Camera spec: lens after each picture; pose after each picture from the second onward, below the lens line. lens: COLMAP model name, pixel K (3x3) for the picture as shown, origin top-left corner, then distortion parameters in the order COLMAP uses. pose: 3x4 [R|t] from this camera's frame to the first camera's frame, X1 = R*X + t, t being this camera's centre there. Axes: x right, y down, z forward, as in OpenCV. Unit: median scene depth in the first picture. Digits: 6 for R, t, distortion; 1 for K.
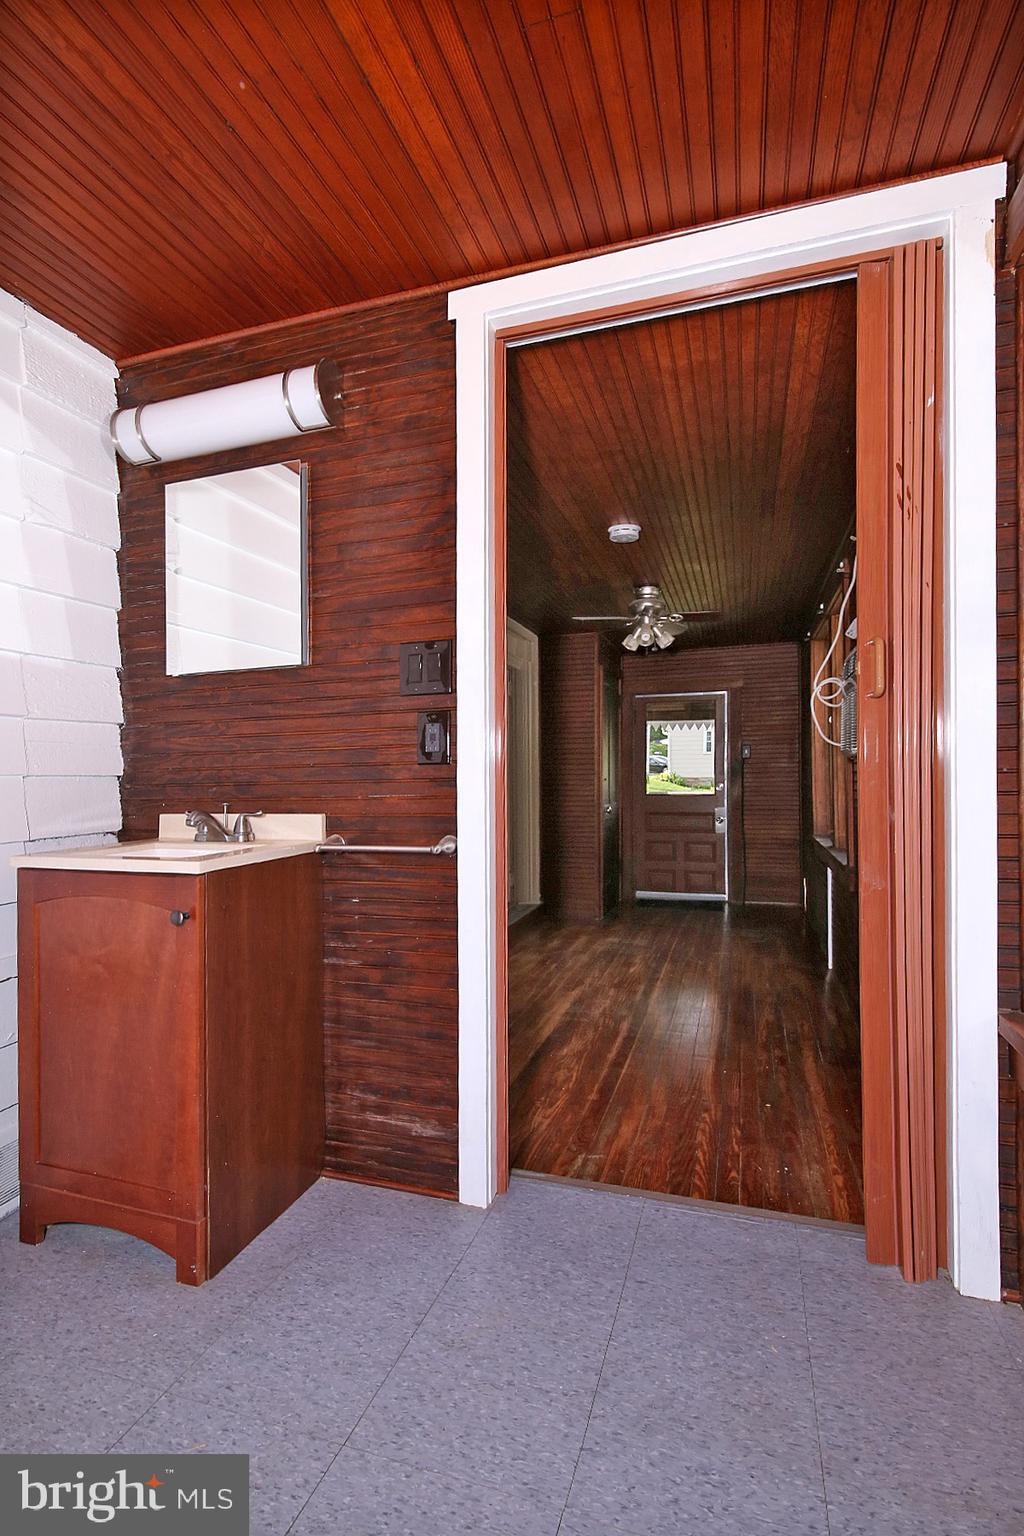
lens RADIAL K [[719.1, 0, 521.8], [0, 719.1, 779.8], [0, 0, 1]] dist [-0.017971, -0.000861]
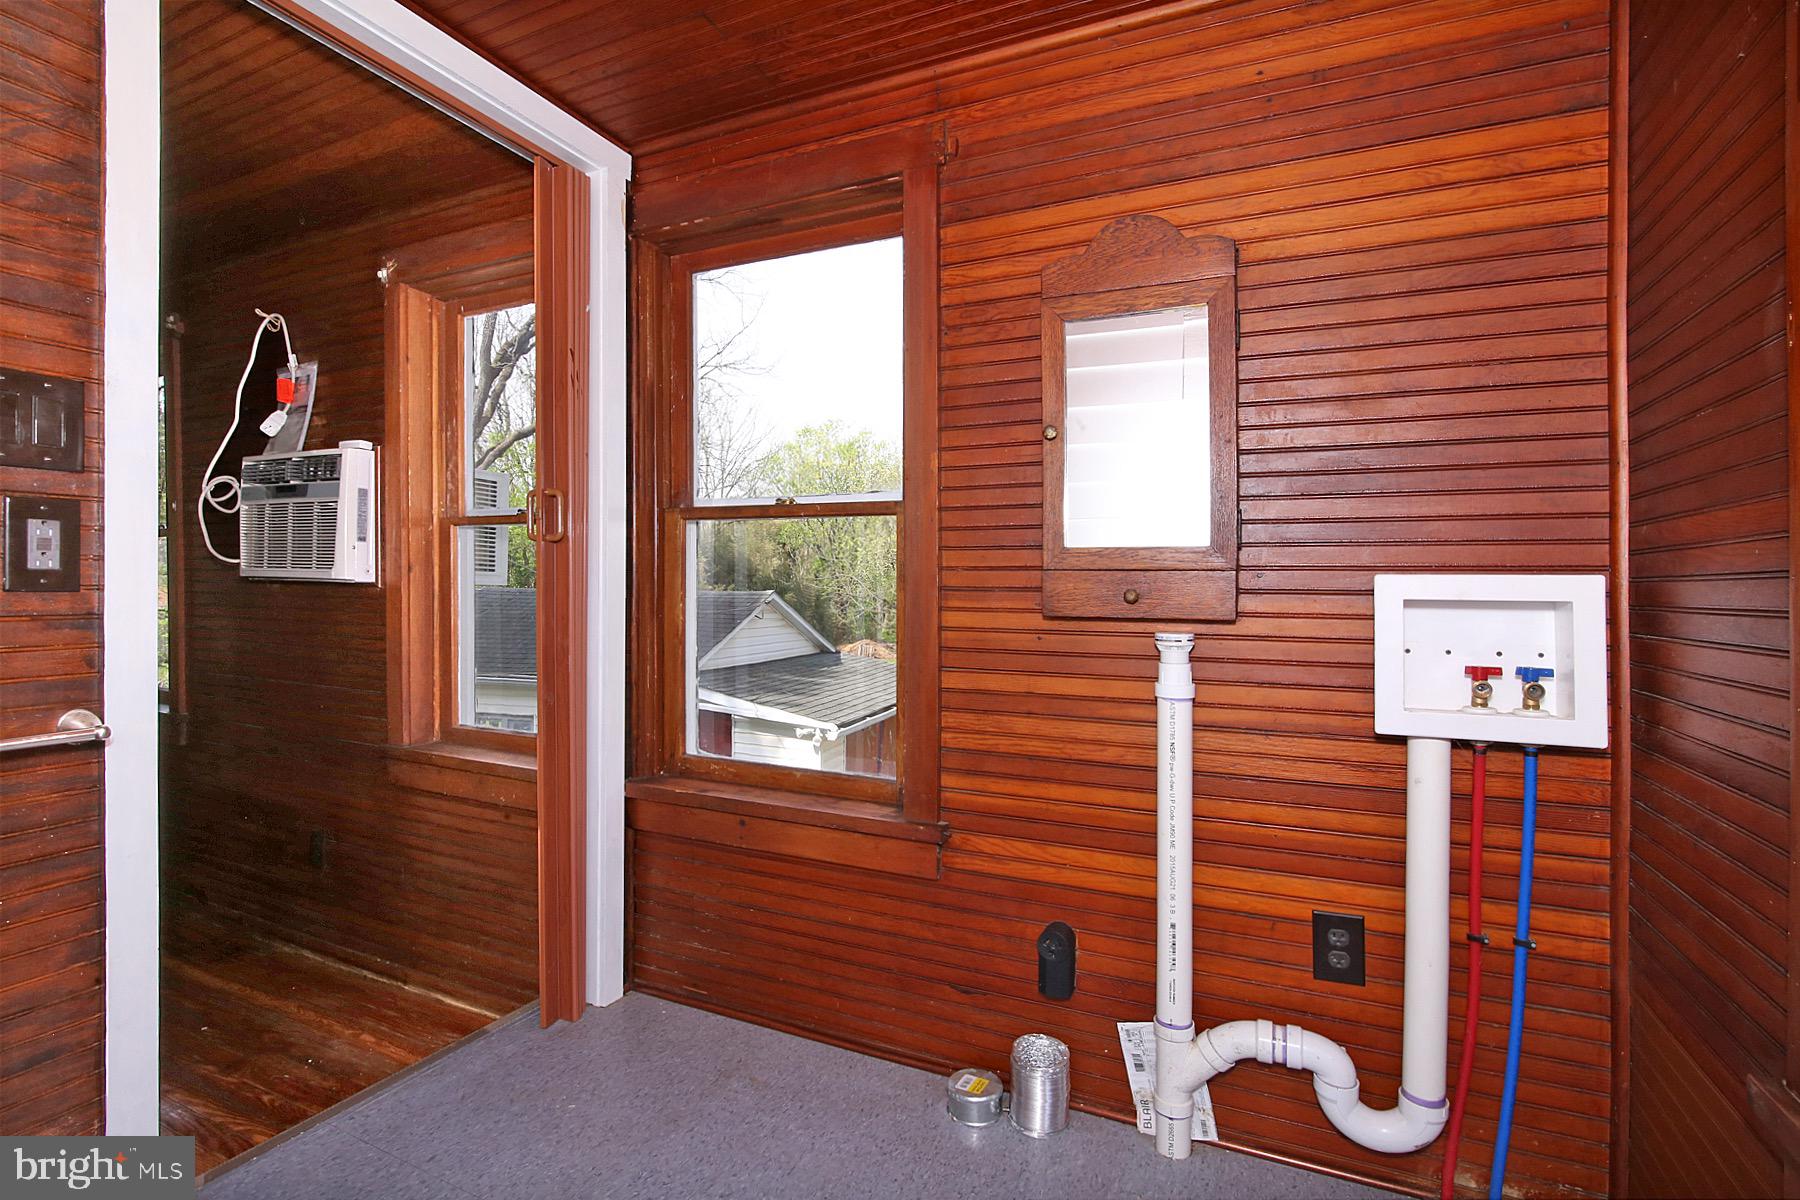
lens RADIAL K [[842.7, 0, 908.6], [0, 842.7, 595.3], [0, 0, 1]] dist [-0.017971, -0.000861]
pose [[0.107651, 0.007733, 0.994159, -0.707984], [-0.012329, 0.999903, -0.006443, -0.021772], [-0.994112, -0.011563, 0.107736, 0.235957]]
